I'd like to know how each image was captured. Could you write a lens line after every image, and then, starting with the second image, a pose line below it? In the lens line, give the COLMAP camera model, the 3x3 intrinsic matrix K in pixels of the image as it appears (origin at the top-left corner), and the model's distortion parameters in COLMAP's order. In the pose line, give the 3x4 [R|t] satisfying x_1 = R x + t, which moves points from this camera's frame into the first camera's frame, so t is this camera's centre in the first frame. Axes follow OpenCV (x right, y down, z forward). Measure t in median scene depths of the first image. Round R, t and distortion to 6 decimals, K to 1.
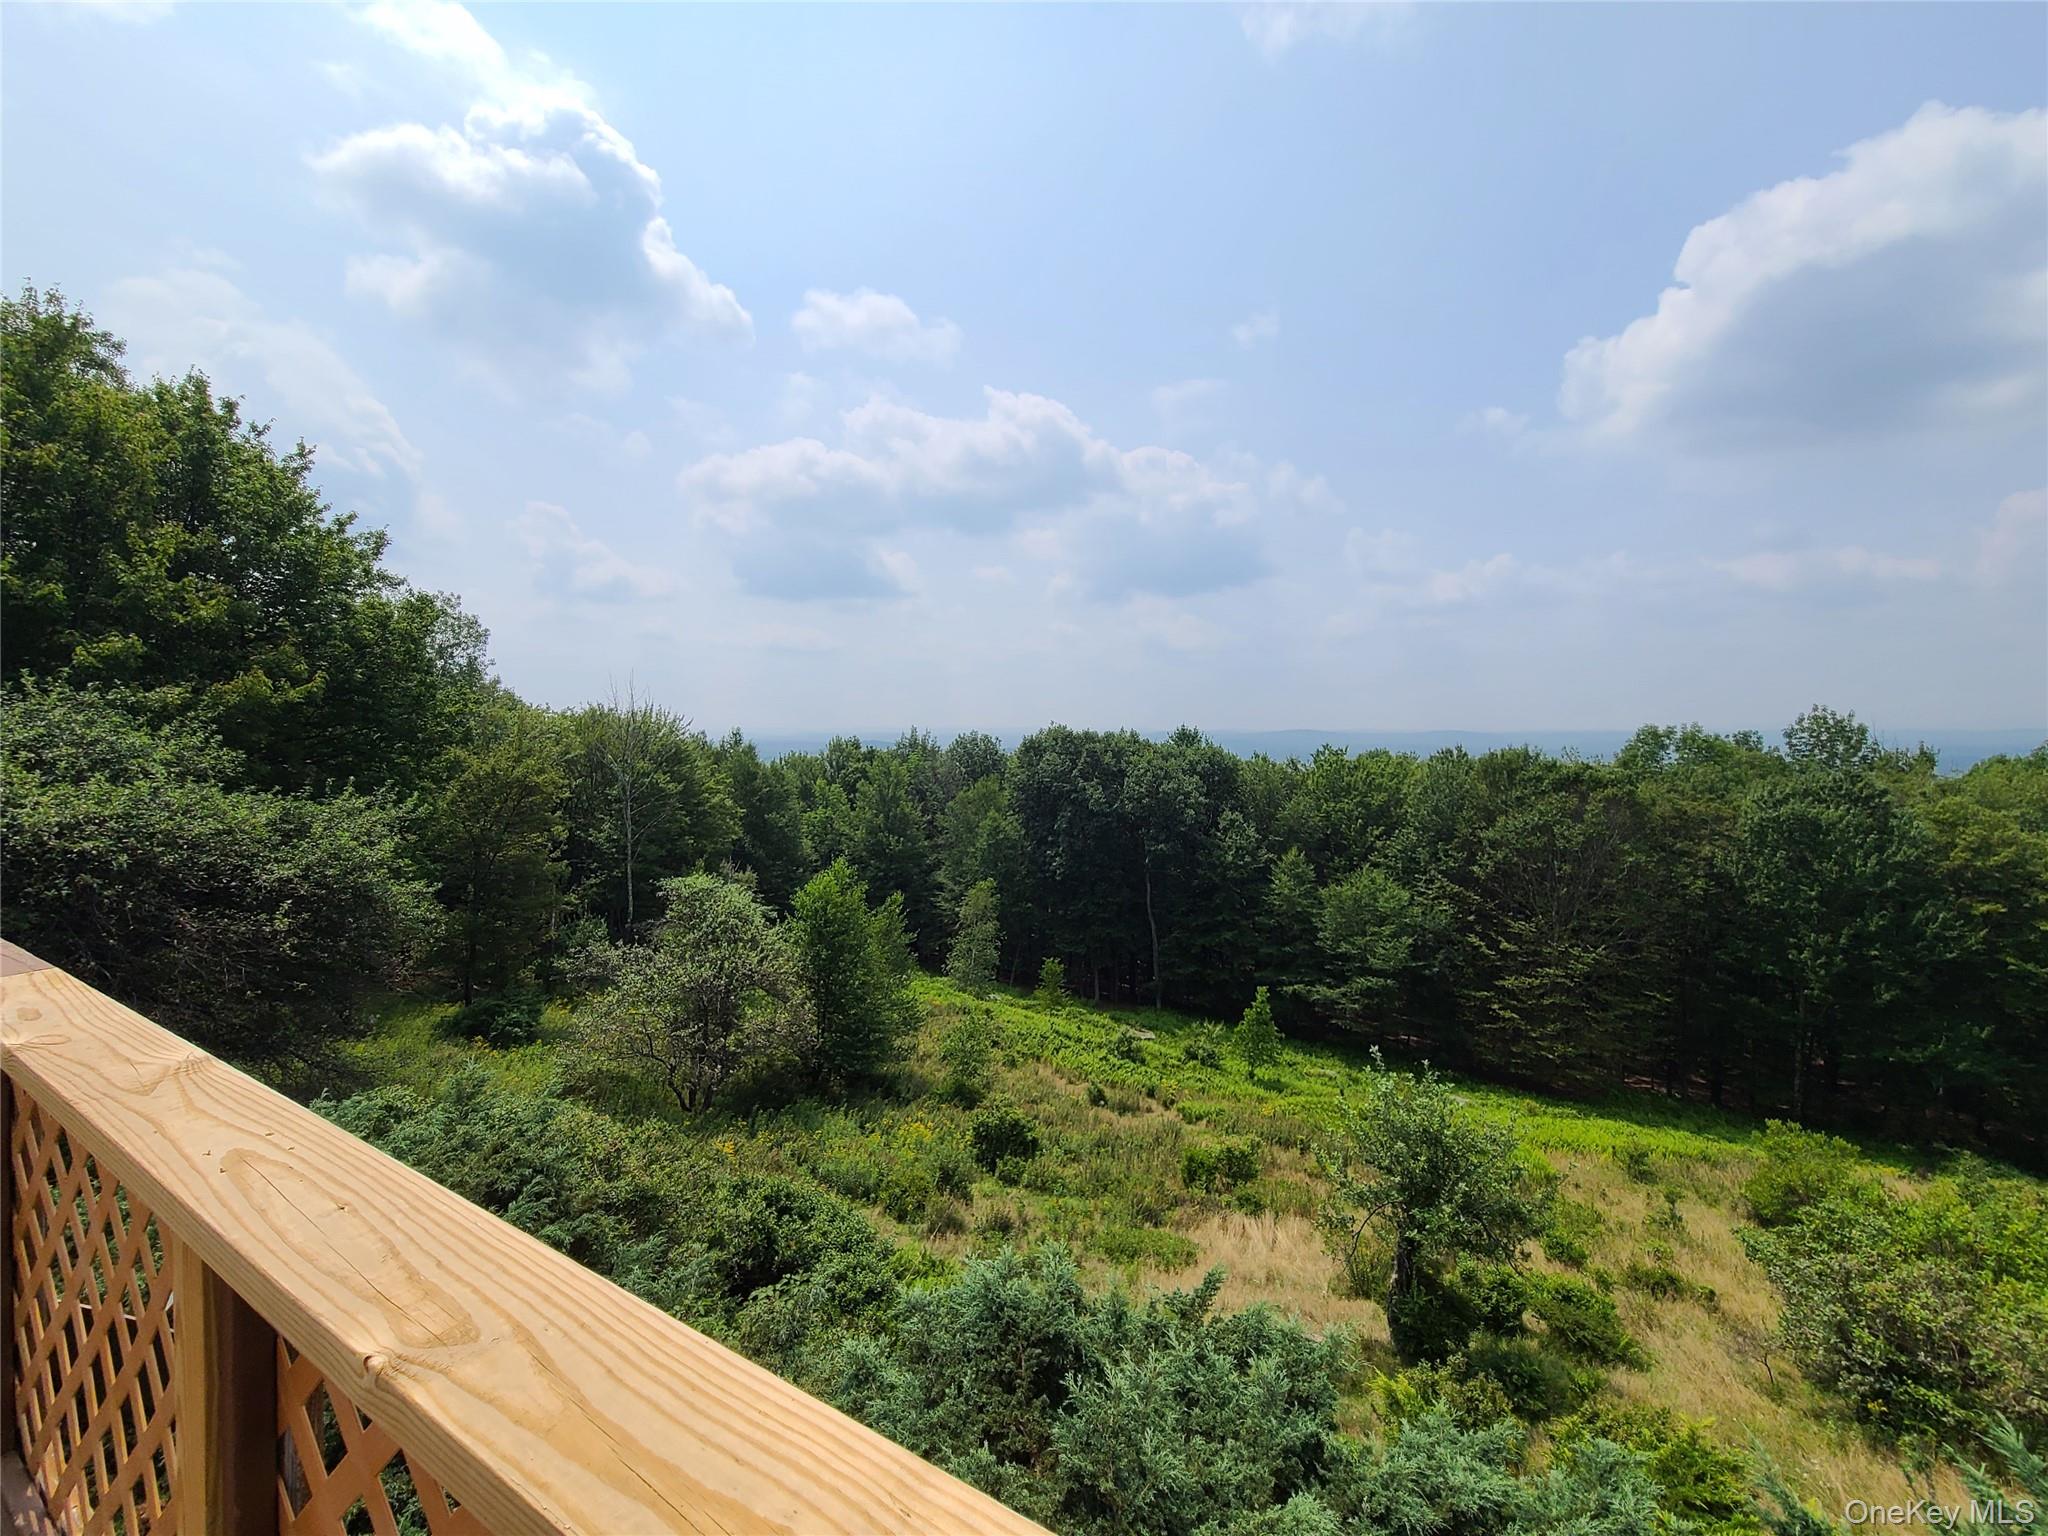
lens RADIAL K [[836.1, 0, 1024.0], [0, 836.1, 768.0], [0, 0, 1]] dist [-0.006305, -0.000367]
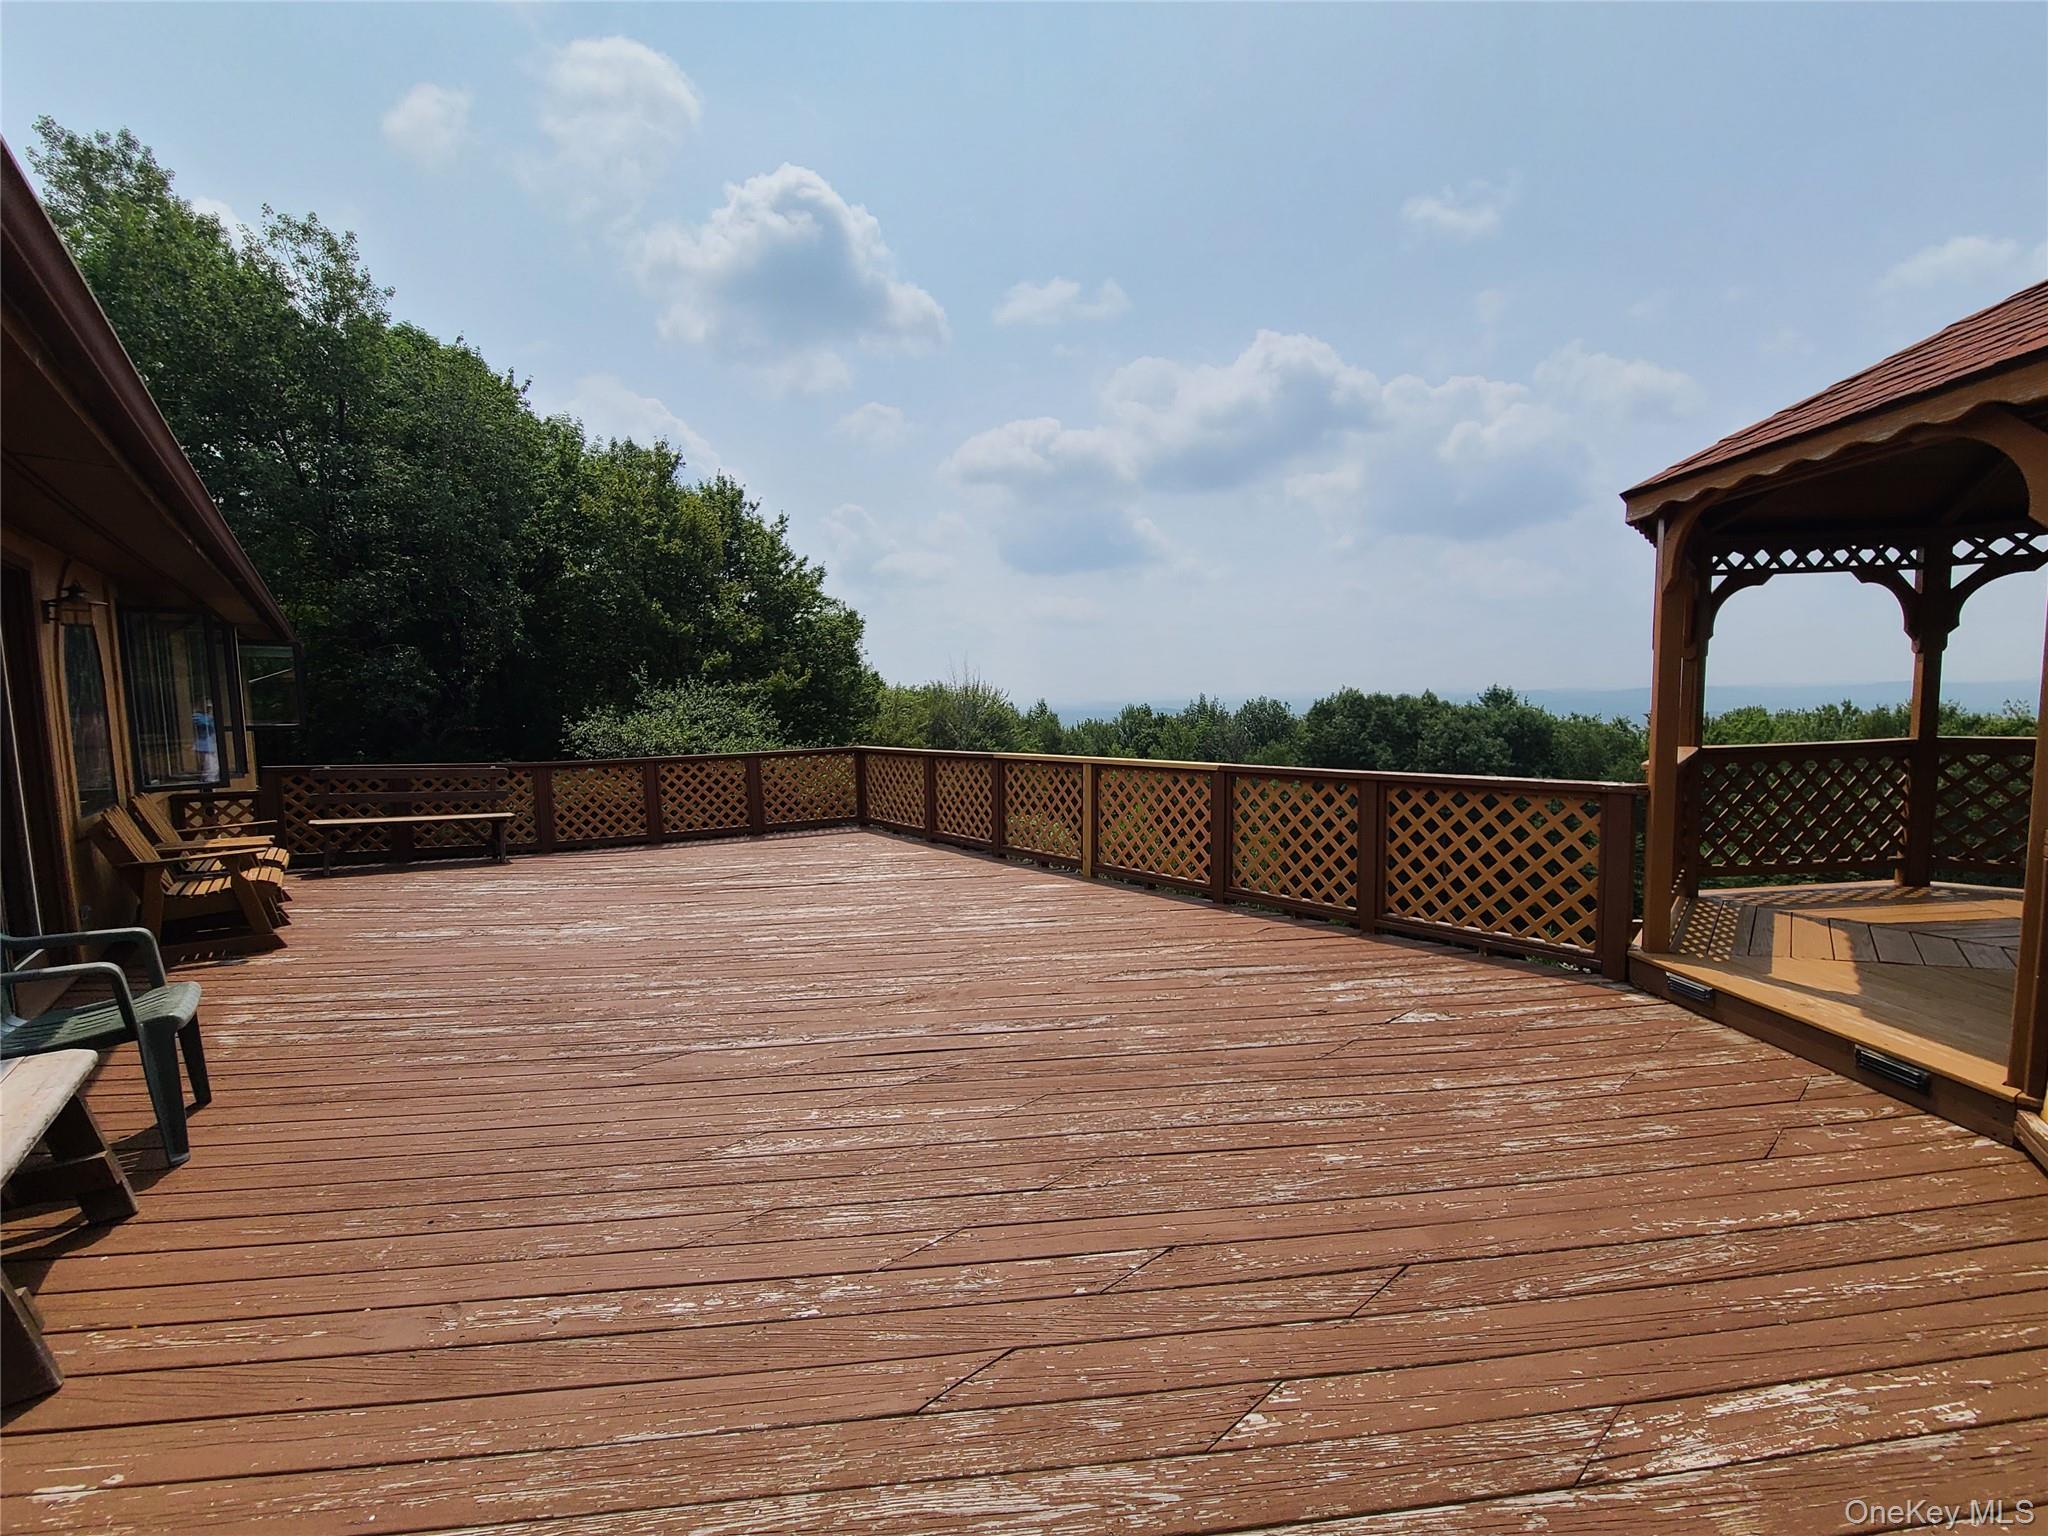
lens RADIAL K [[832.6, 0, 1024.0], [0, 832.6, 768.0], [0, 0, 1]] dist [0.001434, -0.002470]
pose [[0.941365, 0.005462, -0.337345, 0.024680], [0.007756, 0.999254, 0.037822, 0.005819], [0.337300, -0.038221, 0.940621, -0.145307]]
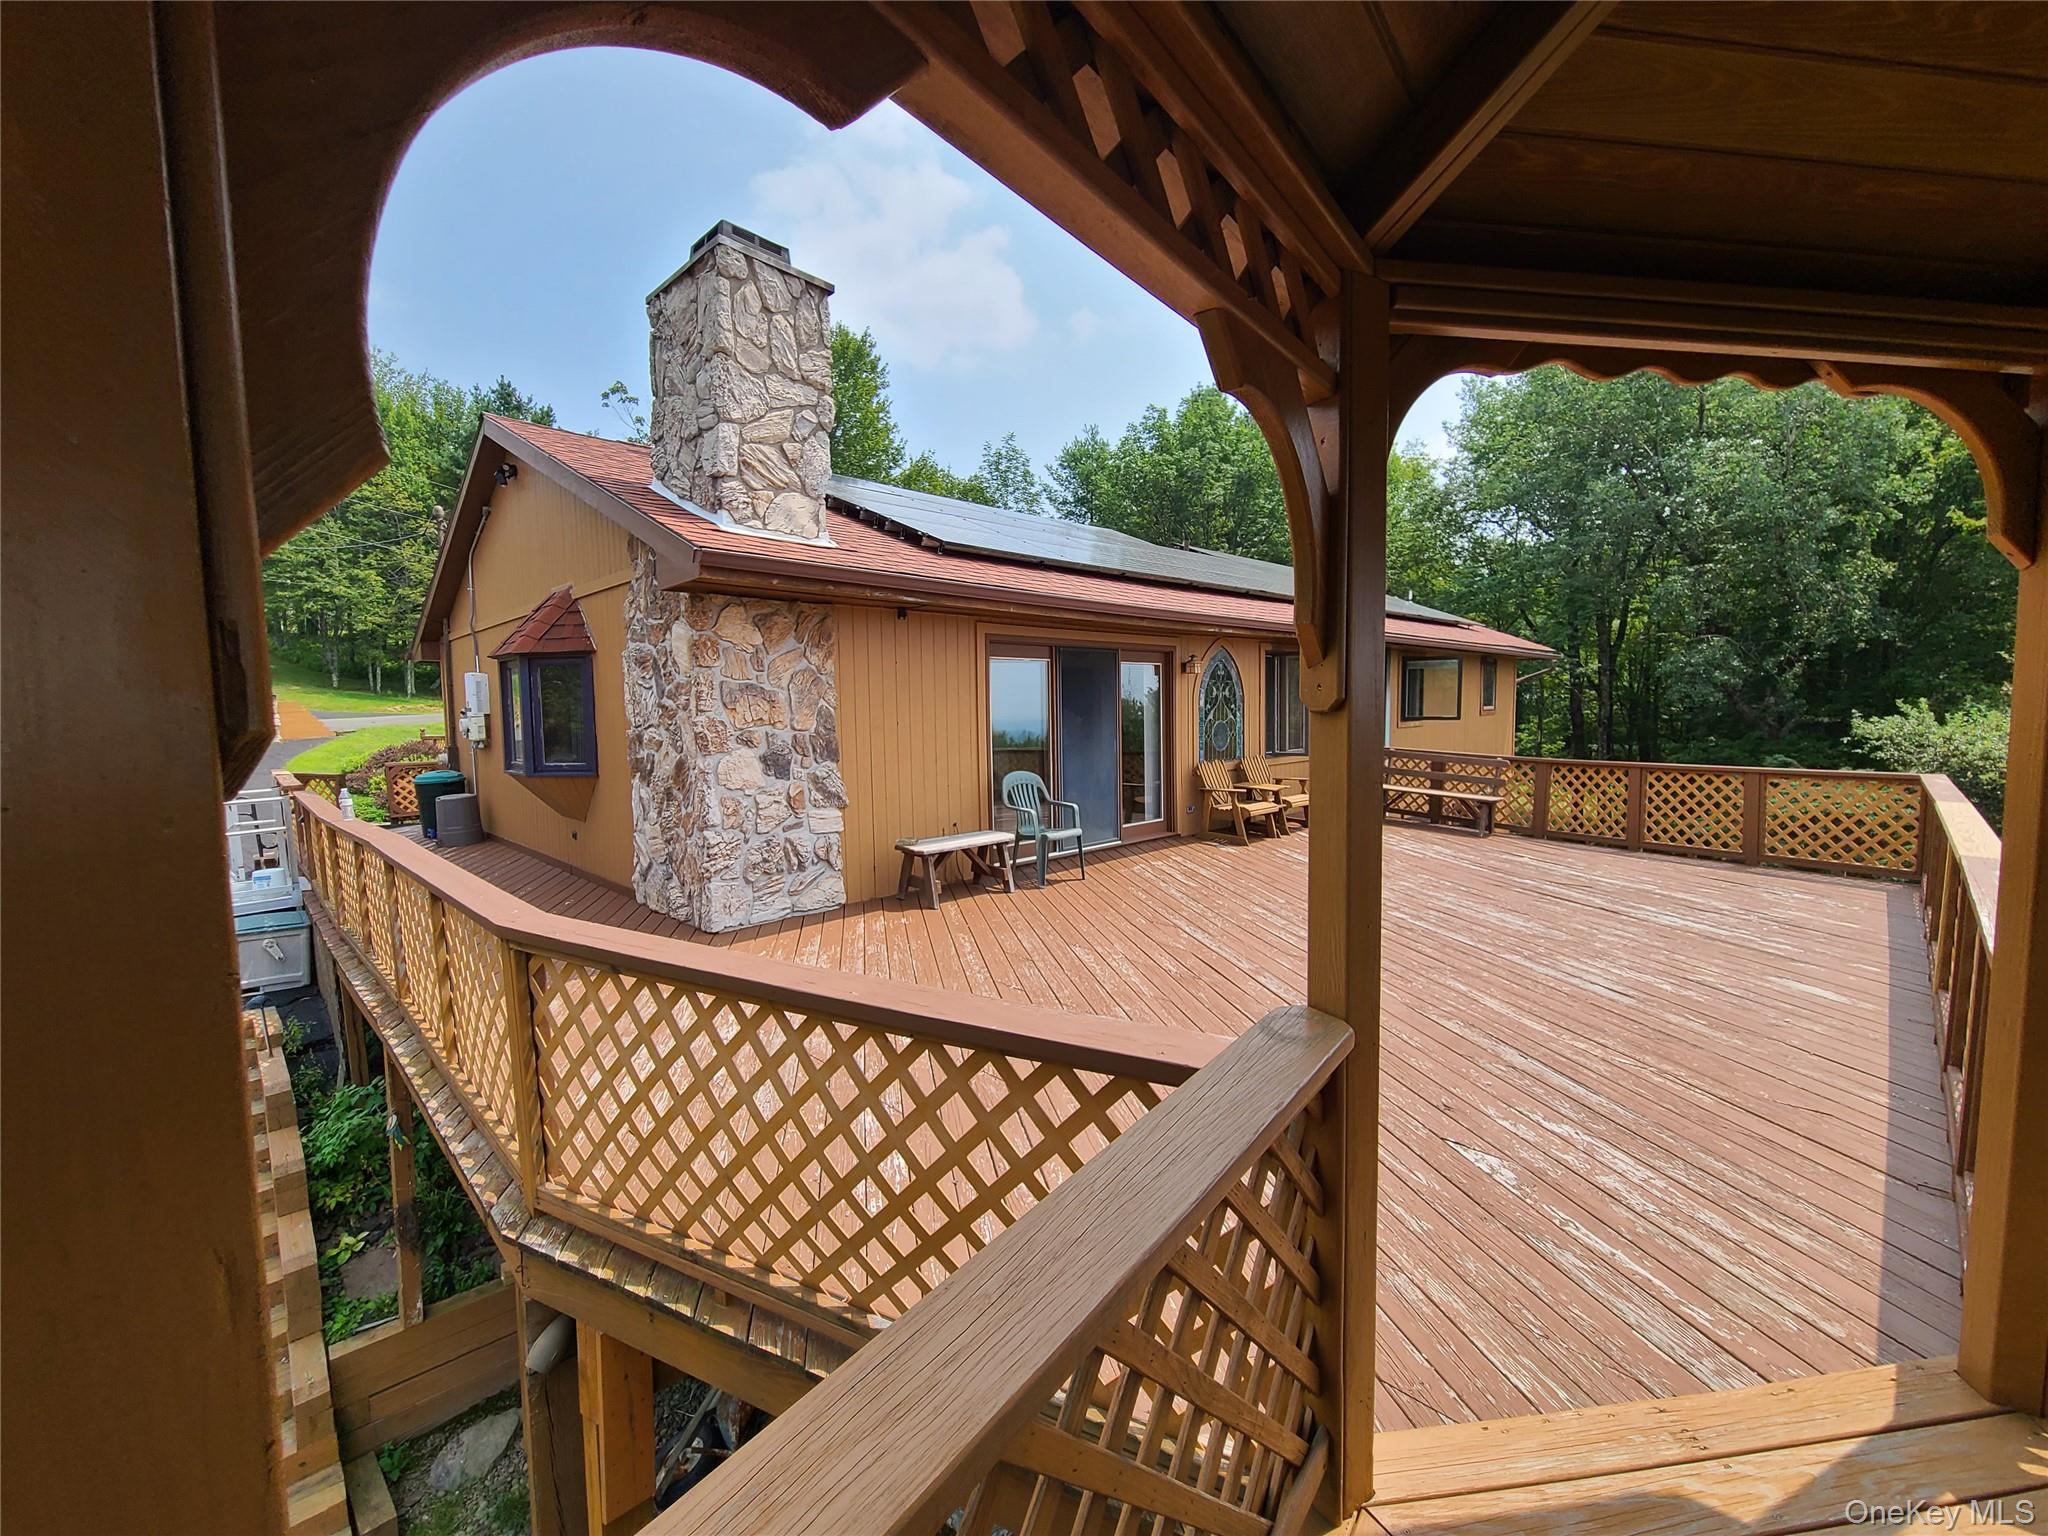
lens RADIAL K [[840.0, 0, 1024.0], [0, 840.0, 768.0], [0, 0, 1]] dist [0.001824, -0.002889]
pose [[-0.255563, 0.071431, -0.964150, 0.112910], [-0.030016, 0.996200, 0.081761, -0.001505], [0.966326, 0.049835, -0.252448, -0.066666]]
